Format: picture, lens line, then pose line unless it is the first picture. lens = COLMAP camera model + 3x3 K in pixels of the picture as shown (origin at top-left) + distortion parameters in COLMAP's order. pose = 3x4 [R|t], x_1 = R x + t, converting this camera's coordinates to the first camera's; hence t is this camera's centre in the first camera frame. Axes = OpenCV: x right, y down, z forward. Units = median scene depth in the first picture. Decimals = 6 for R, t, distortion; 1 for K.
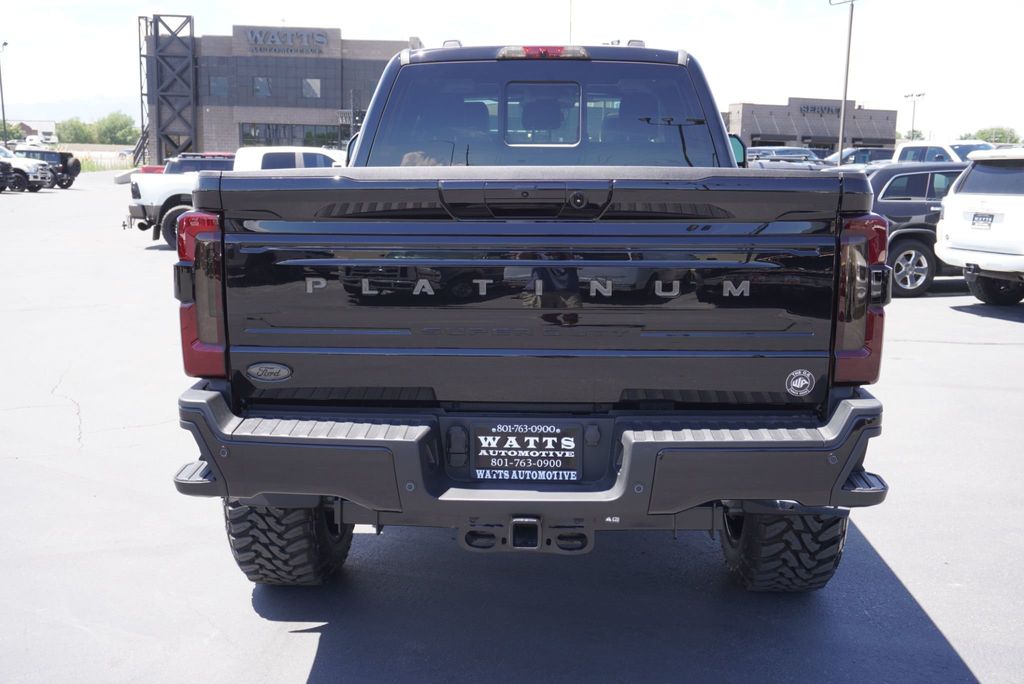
lens RADIAL K [[1034.7, 0, 511.9], [0, 1034.7, 343.1], [0, 0, 1]] dist [0.000358, 0.000000]
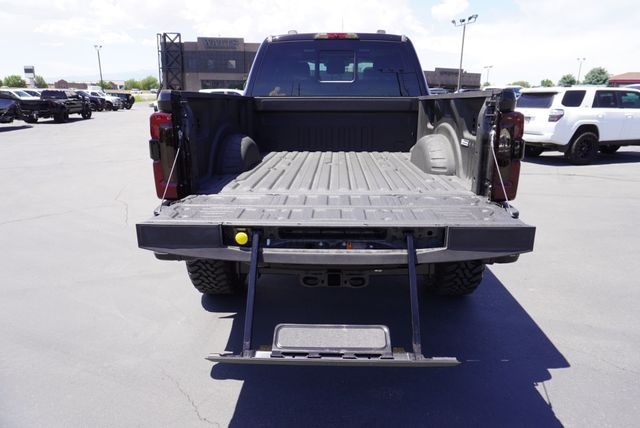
lens RADIAL K [[425.6, 0, 320.1], [0, 425.6, 214.2], [0, 0, 1]] dist [-0.039045, 0.021368]
pose [[0.999965, -0.007367, 0.004065, -0.008669], [0.006940, 0.995306, 0.096528, -0.007648], [-0.004757, -0.096496, 0.995322, 0.120463]]
